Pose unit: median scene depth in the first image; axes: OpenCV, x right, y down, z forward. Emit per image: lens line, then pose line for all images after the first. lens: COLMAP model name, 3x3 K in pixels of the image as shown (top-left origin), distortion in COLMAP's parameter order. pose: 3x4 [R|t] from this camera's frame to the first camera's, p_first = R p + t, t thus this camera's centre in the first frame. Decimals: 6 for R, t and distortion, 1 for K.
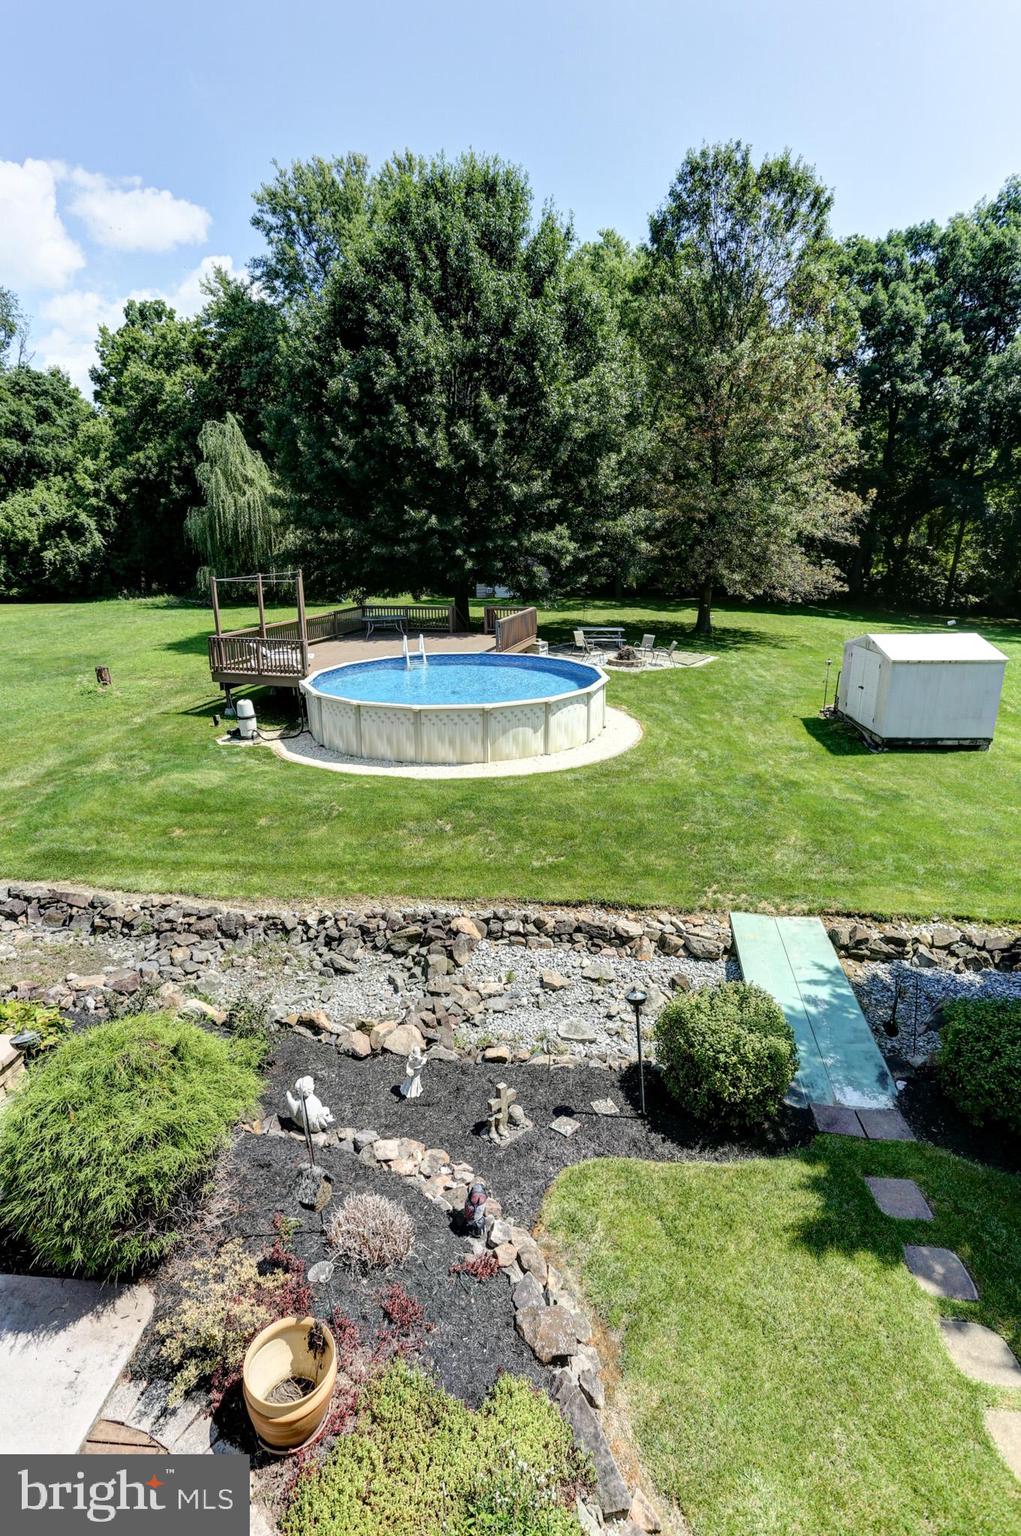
lens RADIAL K [[755.3, 0, 506.9], [0, 755.3, 767.3], [0, 0, 1]] dist [-0.029899, 0.014597]
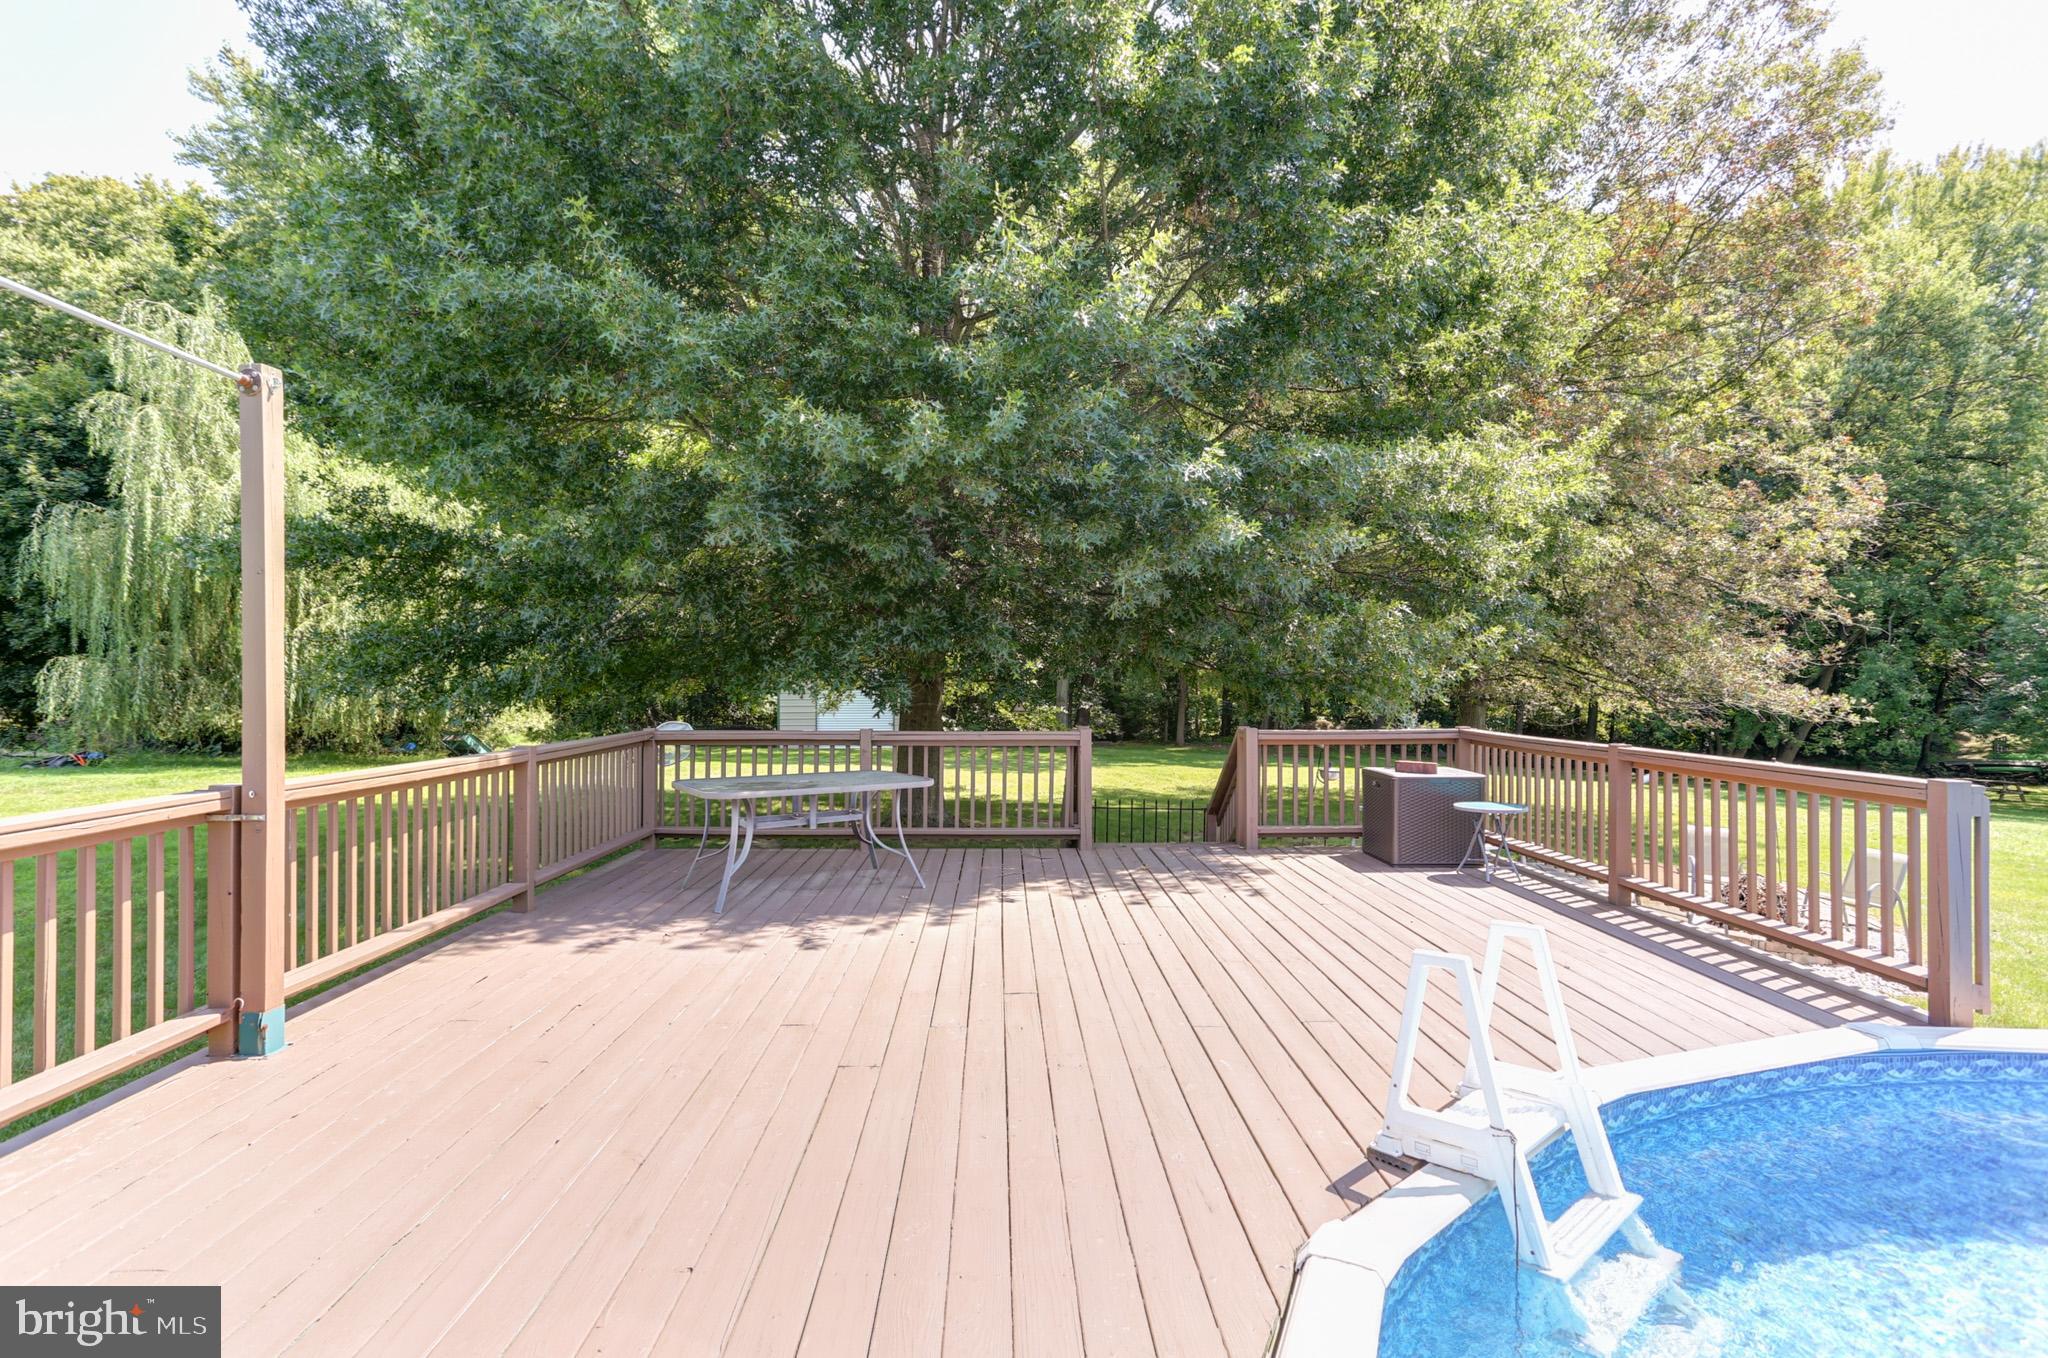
lens RADIAL K [[1007.1, 0, 1026.0], [0, 1007.1, 670.8], [0, 0, 1]] dist [-0.029899, 0.014597]
pose [[0.952708, 0.016387, 0.303445, -0.181788], [0.076660, 0.953290, -0.292167, -0.143827], [-0.294059, 0.301612, 0.906951, 0.715046]]
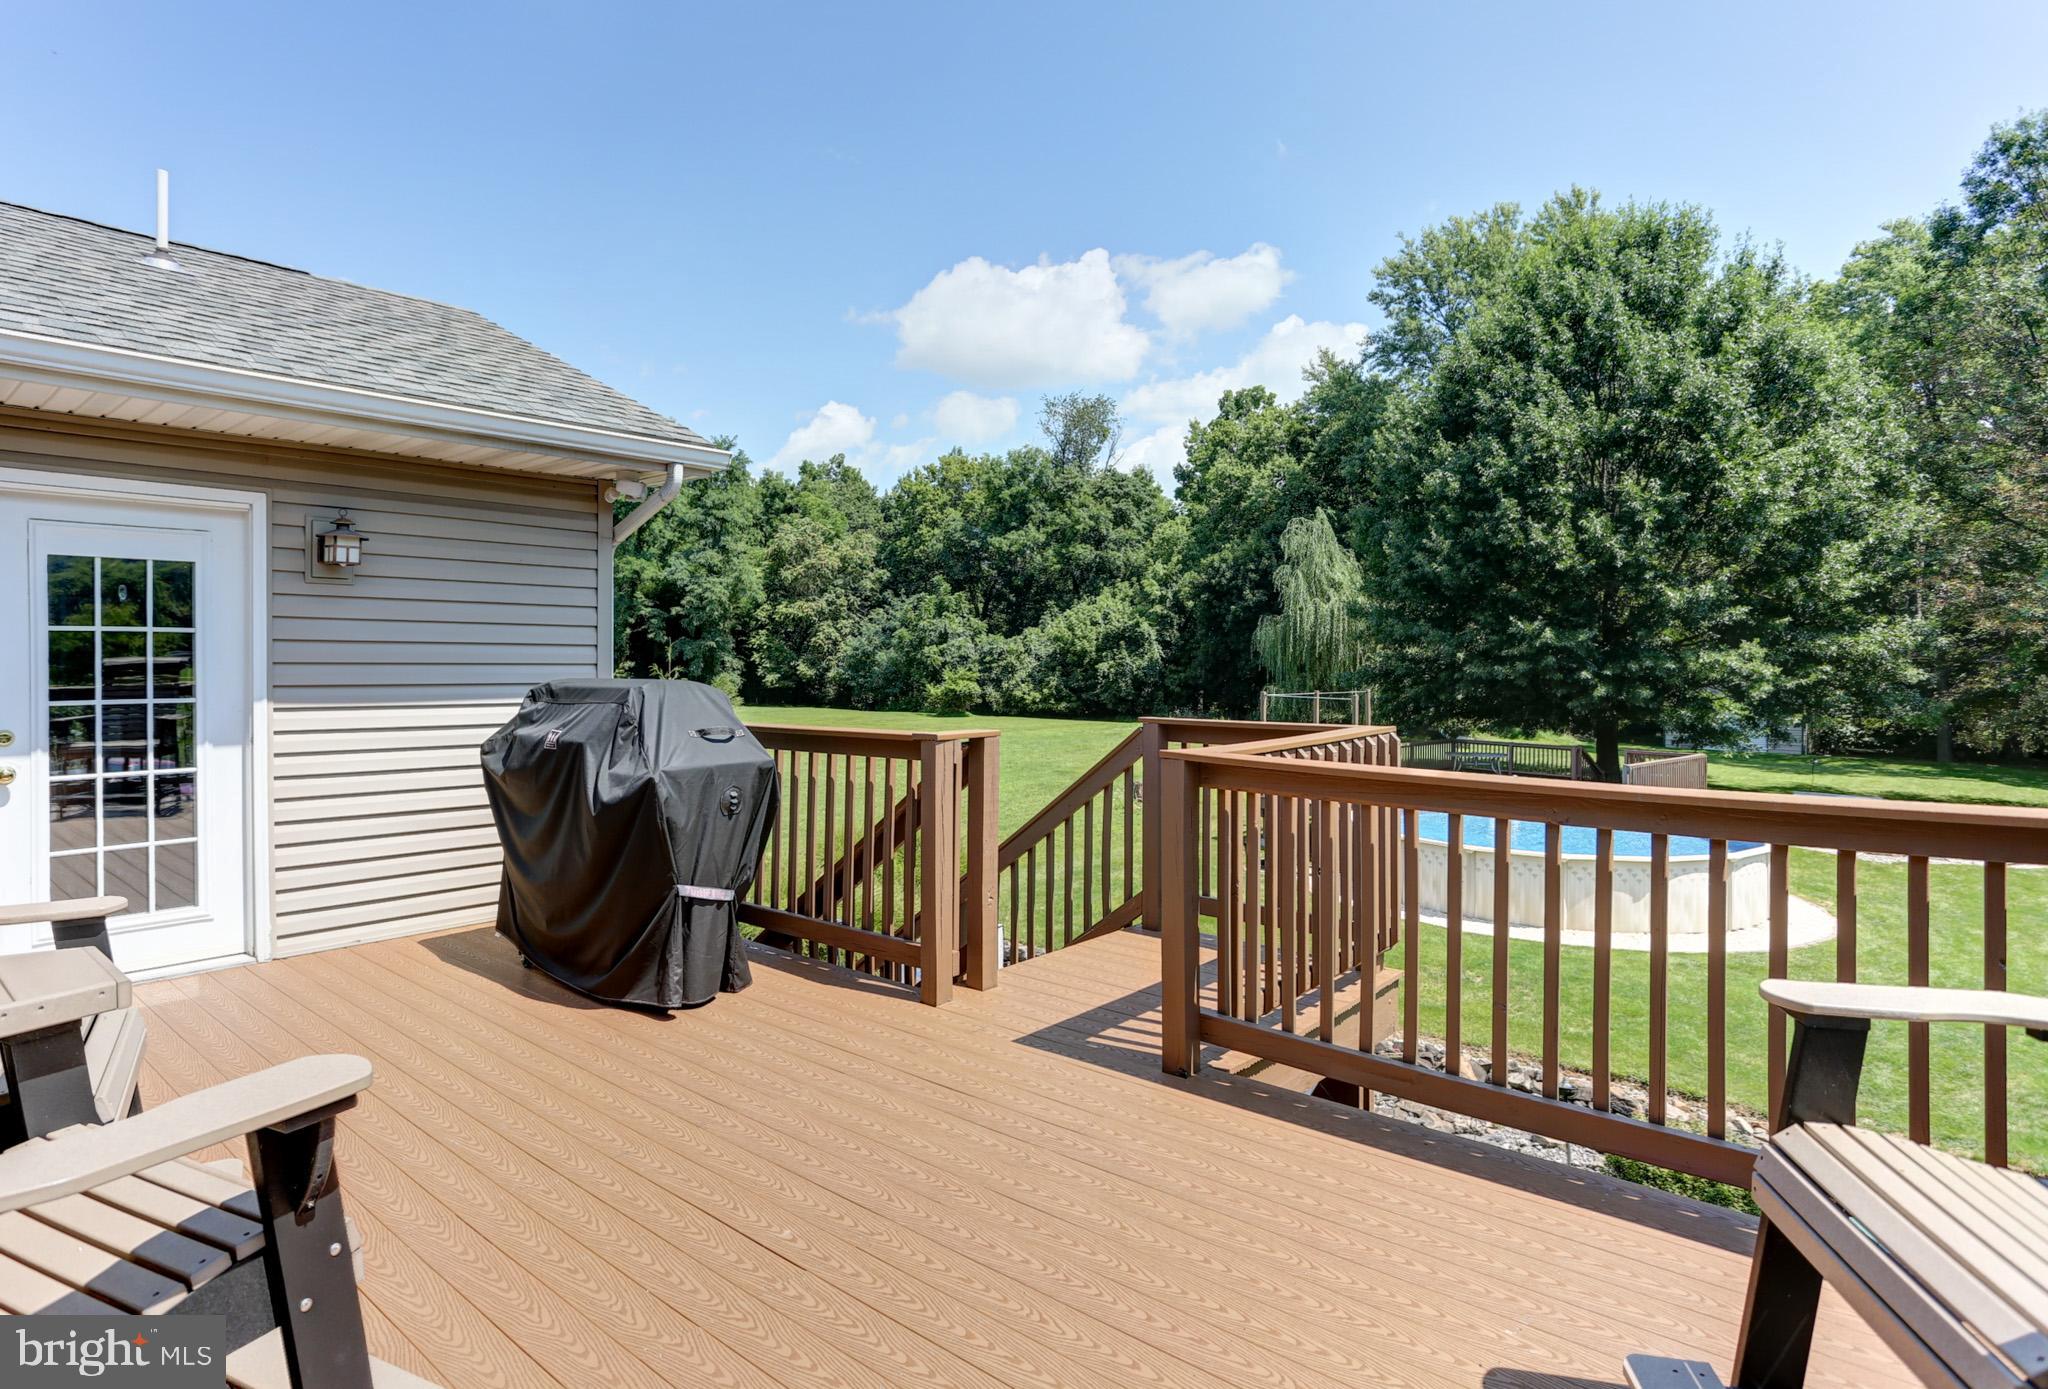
lens RADIAL K [[1082.7, 0, 1014.0], [0, 1082.7, 640.5], [0, 0, 1]] dist [-0.029229, 0.010248]
pose [[0.817650, 0.007489, -0.575668, 0.062428], [-0.182095, 0.951945, -0.246256, 0.034062], [0.546160, 0.306177, 0.779721, -0.108465]]
